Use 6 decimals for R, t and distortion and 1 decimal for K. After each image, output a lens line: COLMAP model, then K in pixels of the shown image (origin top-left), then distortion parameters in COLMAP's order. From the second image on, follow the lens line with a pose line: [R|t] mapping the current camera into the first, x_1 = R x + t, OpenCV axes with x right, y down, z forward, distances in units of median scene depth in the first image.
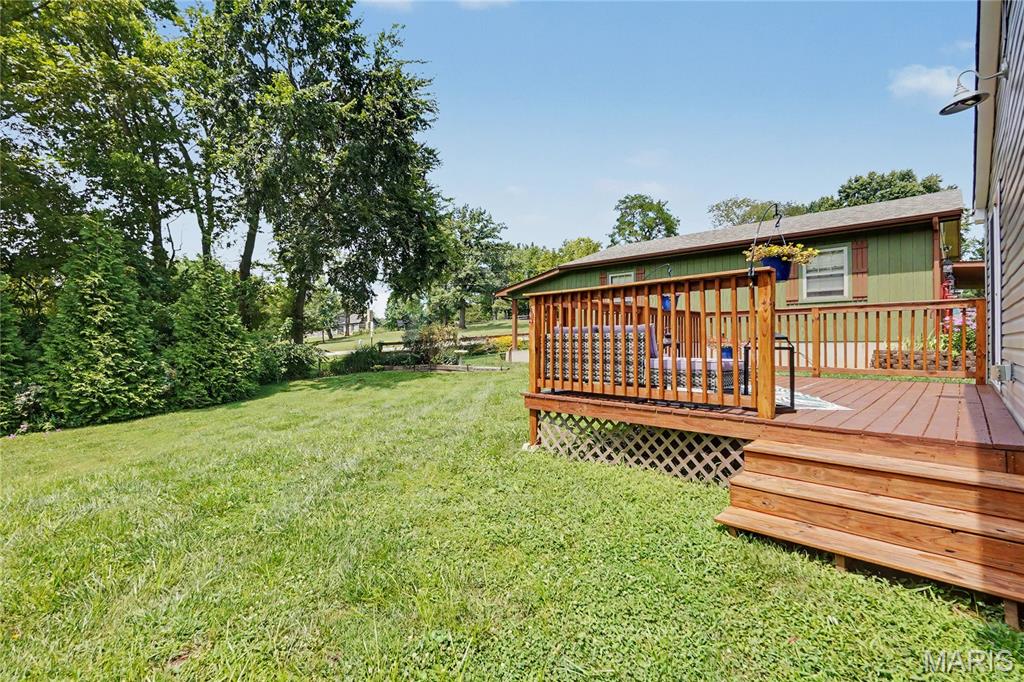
lens RADIAL K [[460.2, 0, 505.9], [0, 460.2, 339.5], [0, 0, 1]] dist [-0.001061, -0.000191]
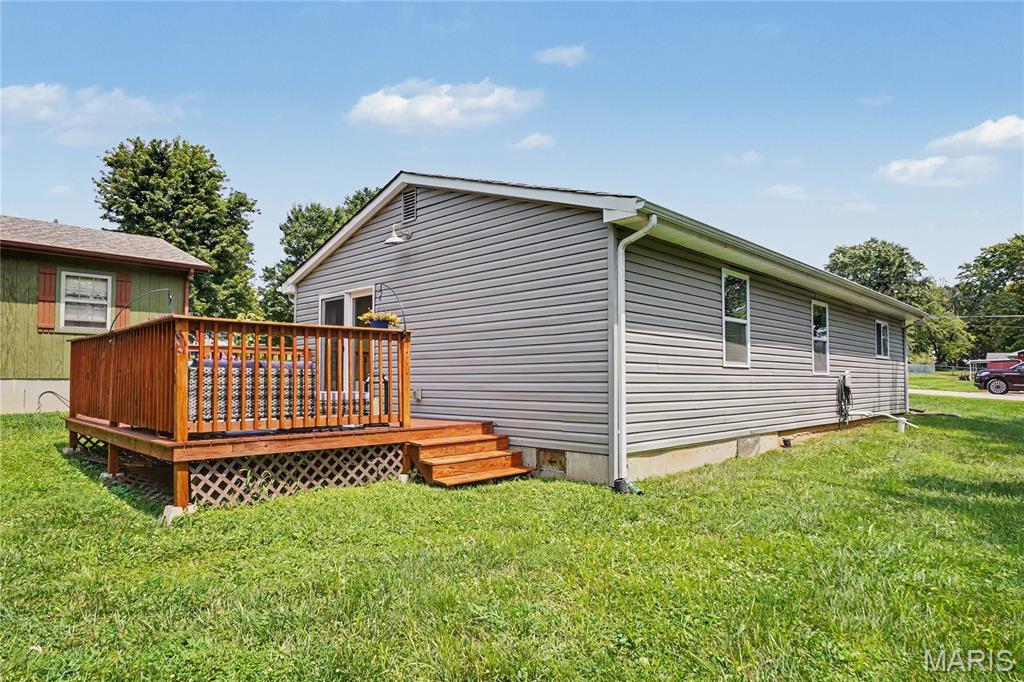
lens RADIAL K [[598.2, 0, 504.4], [0, 598.2, 351.0], [0, 0, 1]] dist [0.003207, 0.000331]
pose [[0.003713, 0.052059, 0.998637, -1.171331], [-0.006851, 0.998622, -0.052033, 0.013364], [-0.999970, -0.006649, 0.004065, 0.529099]]
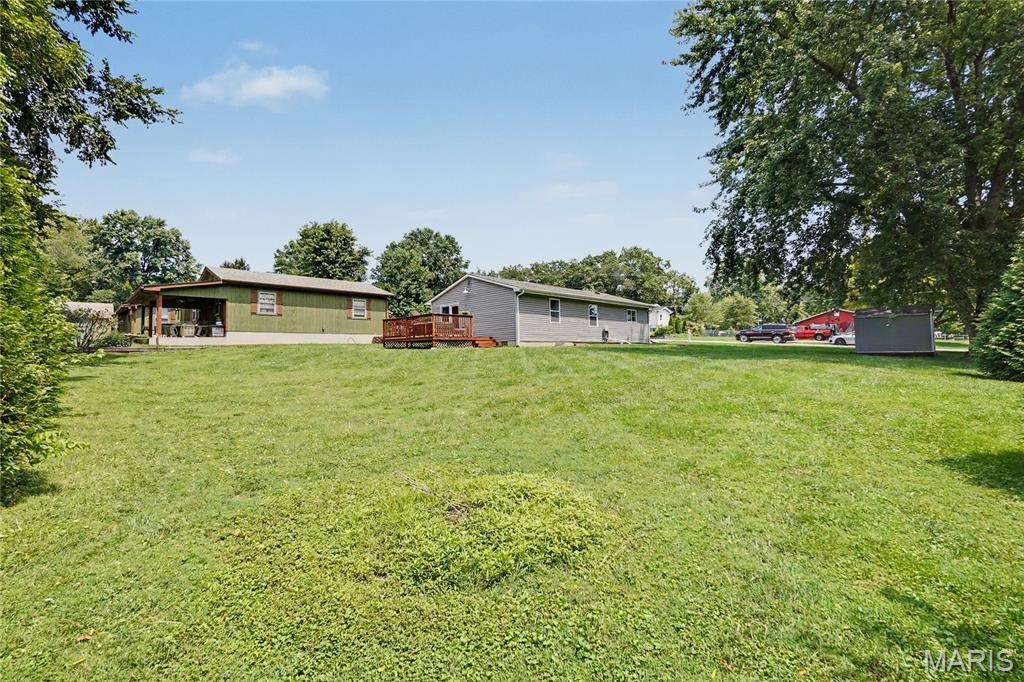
lens RADIAL K [[460.2, 0, 509.5], [0, 460.2, 343.7], [0, 0, 1]] dist [-0.001061, -0.000191]
pose [[0.008327, 0.028398, 0.999562, -5.237807], [0.011338, 0.999530, -0.028491, 0.394909], [-0.999901, 0.011570, 0.008001, 0.291453]]
